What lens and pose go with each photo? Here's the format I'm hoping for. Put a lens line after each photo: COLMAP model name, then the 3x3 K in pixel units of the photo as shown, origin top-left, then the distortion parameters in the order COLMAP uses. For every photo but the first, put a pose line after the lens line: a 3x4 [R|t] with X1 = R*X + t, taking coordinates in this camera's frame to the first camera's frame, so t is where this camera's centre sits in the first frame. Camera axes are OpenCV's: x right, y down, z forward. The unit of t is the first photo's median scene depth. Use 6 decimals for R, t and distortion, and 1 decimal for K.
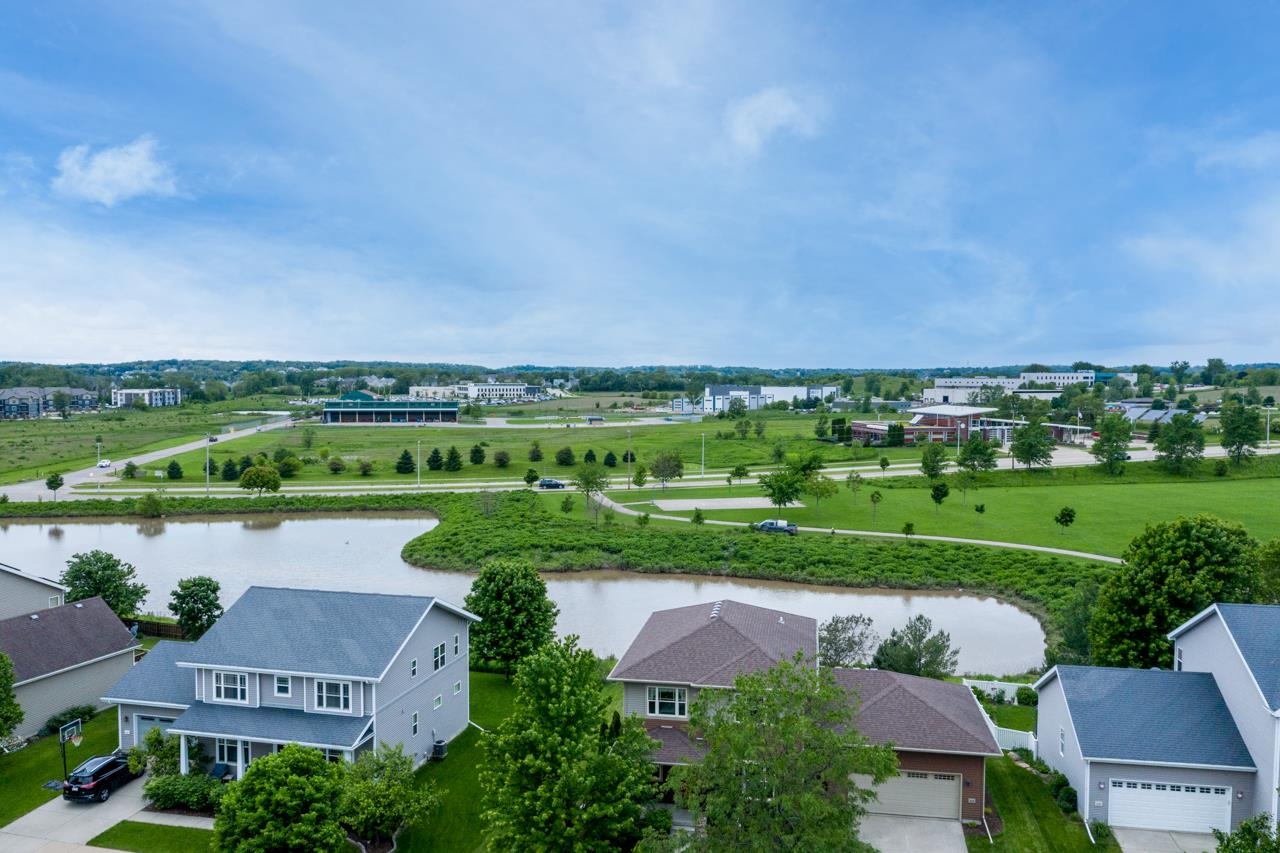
lens RADIAL K [[1031.7, 0, 640.0], [0, 1031.7, 426.5], [0, 0, 1]] dist [0.002255, 0.009378]
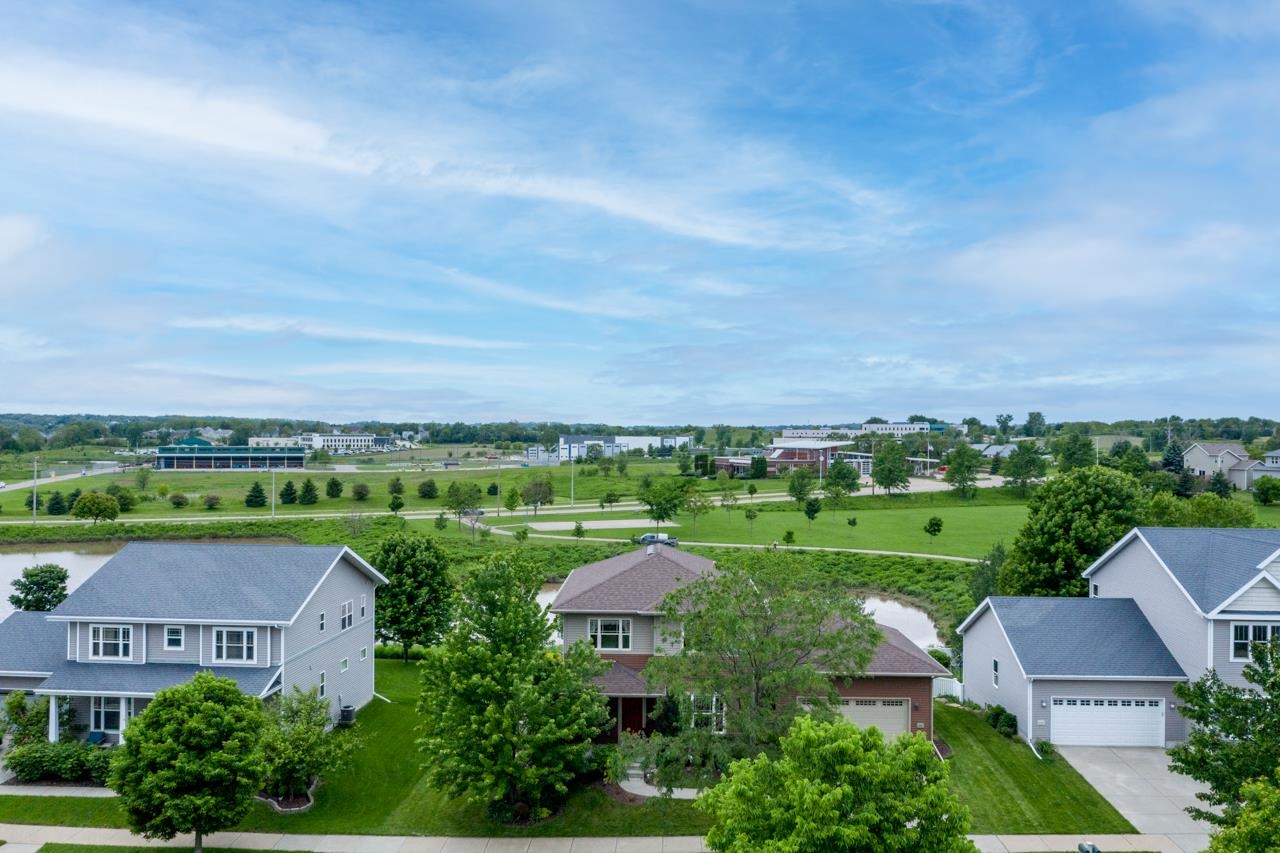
lens RADIAL K [[1031.7, 0, 640.0], [0, 1031.7, 426.5], [0, 0, 1]] dist [0.002255, 0.009378]
pose [[0.989171, 0.003475, 0.146728, -0.024389], [0.005089, 0.998307, -0.057948, 0.037508], [-0.146681, 0.058068, 0.987478, 0.015011]]
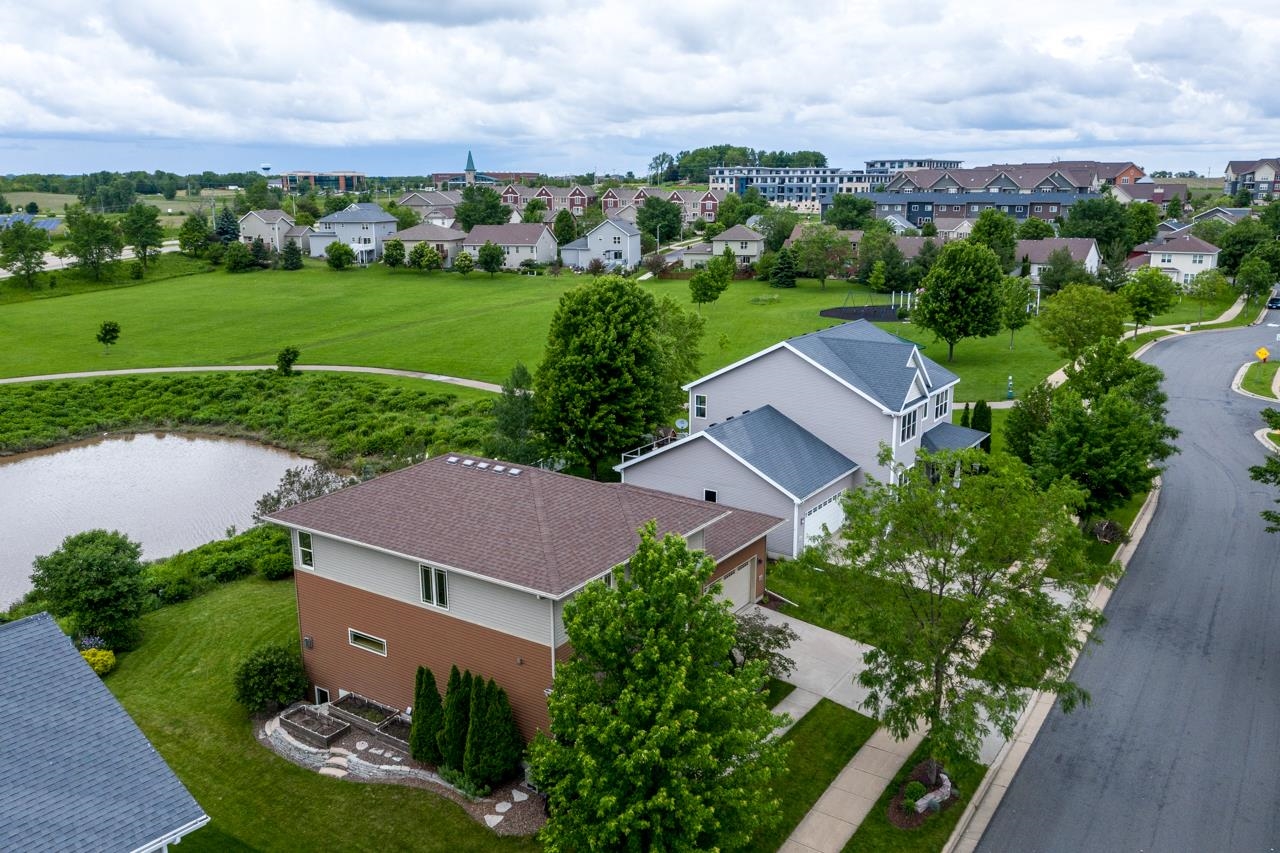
lens RADIAL K [[1033.4, 0, 640.0], [0, 1033.4, 426.5], [0, 0, 1]] dist [-0.000941, 0.000356]
pose [[0.406983, -0.216068, 0.887513, -0.150677], [0.055888, 0.975690, 0.211907, 0.004997], [-0.911724, -0.036642, 0.409165, 0.200452]]
